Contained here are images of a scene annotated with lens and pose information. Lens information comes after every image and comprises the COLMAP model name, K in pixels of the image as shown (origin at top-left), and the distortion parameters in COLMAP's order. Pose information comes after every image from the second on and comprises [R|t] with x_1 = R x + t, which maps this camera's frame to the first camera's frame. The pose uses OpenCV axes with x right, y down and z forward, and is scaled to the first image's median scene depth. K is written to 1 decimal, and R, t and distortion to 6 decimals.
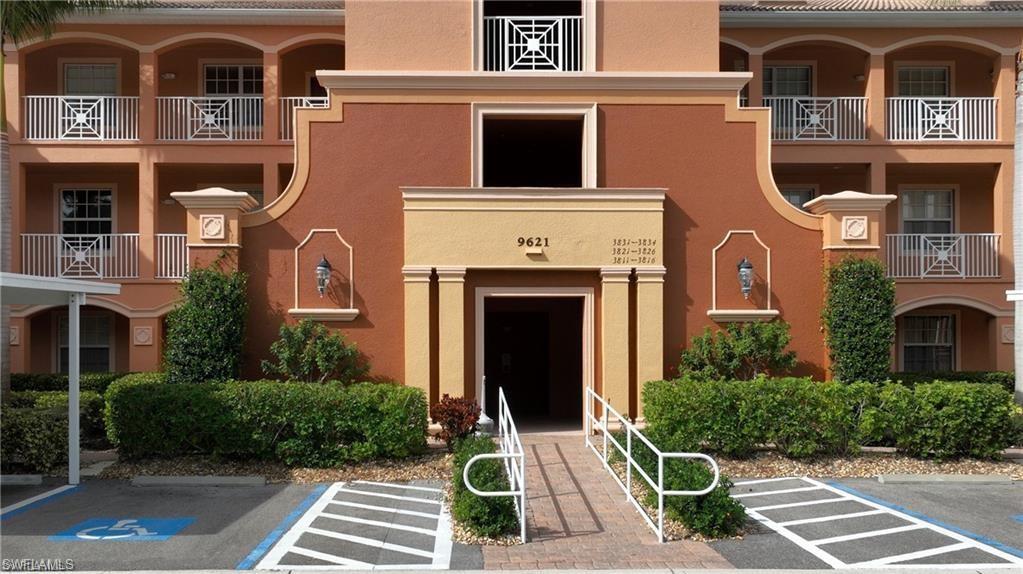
lens RADIAL K [[929.5, 0, 466.4], [0, 929.5, 352.4], [0, 0, 1]] dist [-0.001570, 0.004270]
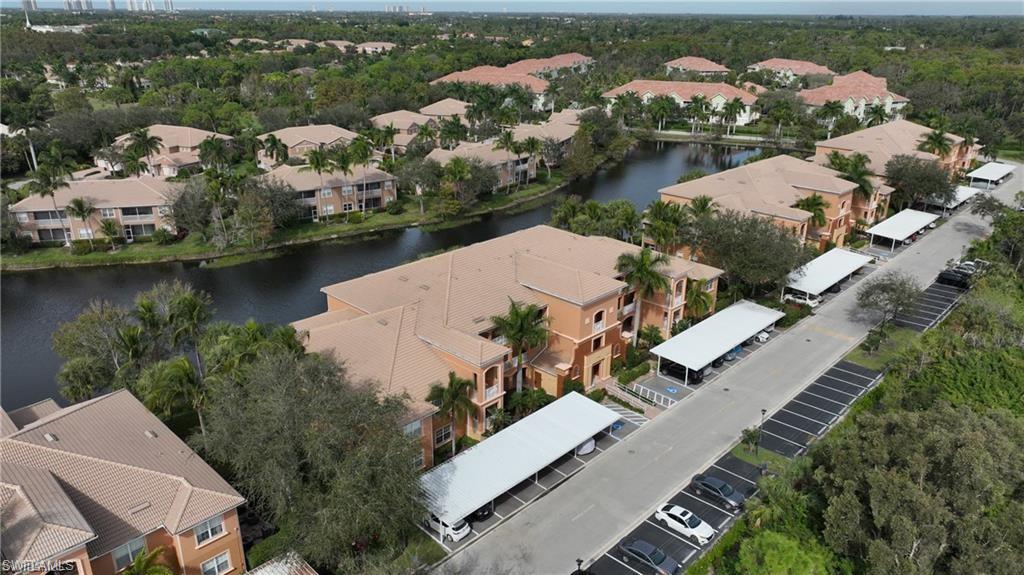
lens RADIAL K [[718.5, 0, 512.0], [0, 718.5, 287.5], [0, 0, 1]] dist [0.002838, 0.009397]
pose [[0.703456, -0.250171, 0.665255, -3.414117], [-0.012042, 0.931675, 0.363092, -2.292639], [-0.710637, -0.263430, 0.652380, -1.611961]]
